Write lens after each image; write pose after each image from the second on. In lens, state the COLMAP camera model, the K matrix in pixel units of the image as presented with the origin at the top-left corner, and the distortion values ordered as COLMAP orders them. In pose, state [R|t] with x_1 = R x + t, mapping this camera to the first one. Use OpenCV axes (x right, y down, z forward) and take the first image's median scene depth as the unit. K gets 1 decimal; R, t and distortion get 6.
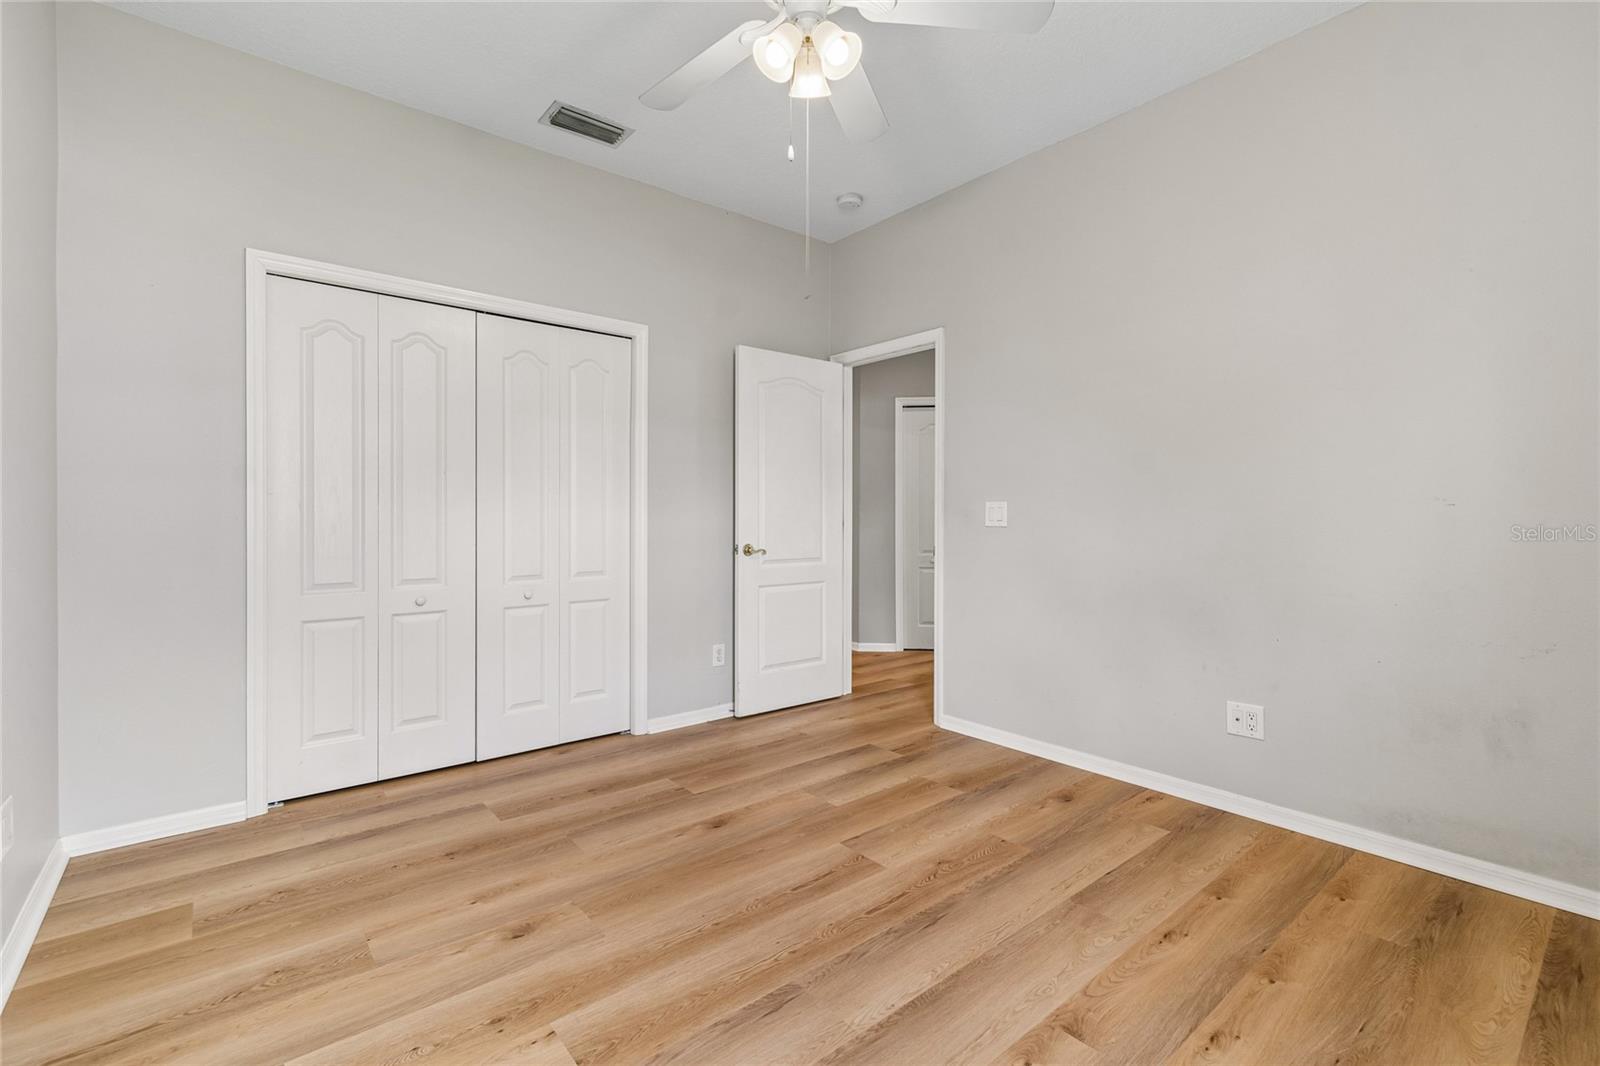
lens RADIAL K [[712.0, 0, 800.6], [0, 712.0, 523.7], [0, 0, 1]] dist [0.002944, -0.001298]
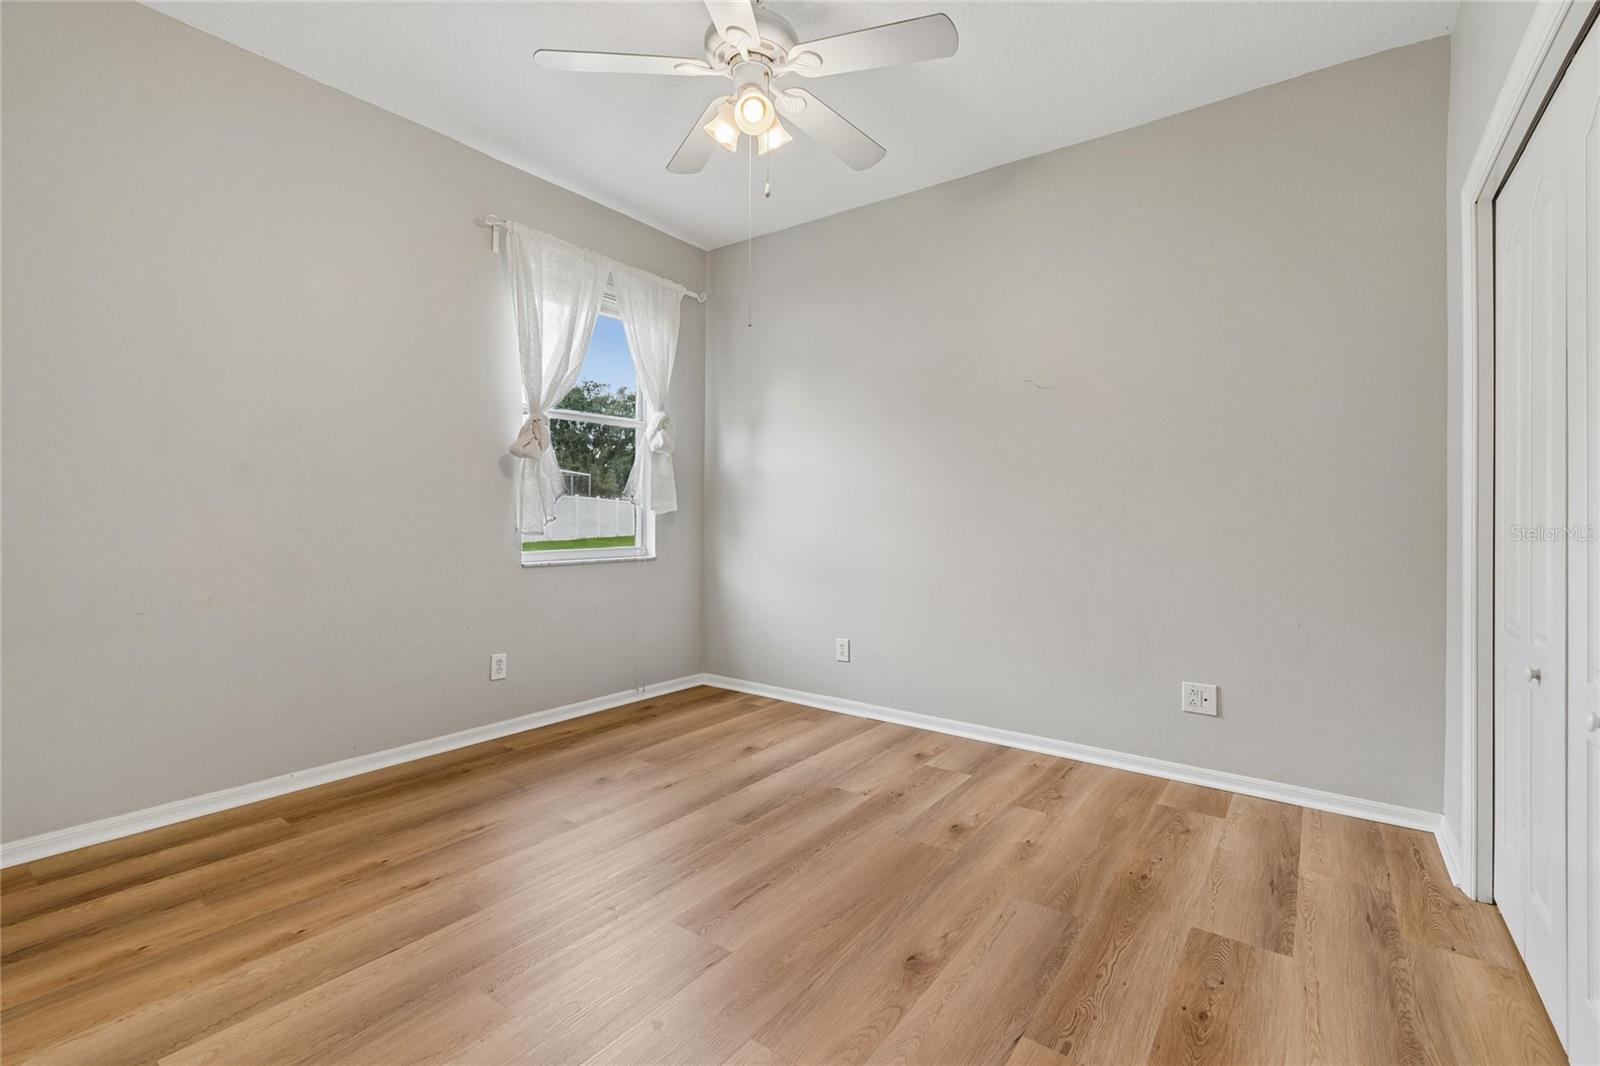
lens RADIAL K [[712.0, 0, 808.8], [0, 712.0, 518.8], [0, 0, 1]] dist [0.002944, -0.001298]
pose [[-0.966883, -0.007268, -0.255118, 0.192269], [-0.010229, 0.999895, 0.010279, -0.012905], [0.255017, 0.012548, -0.966855, 1.963701]]
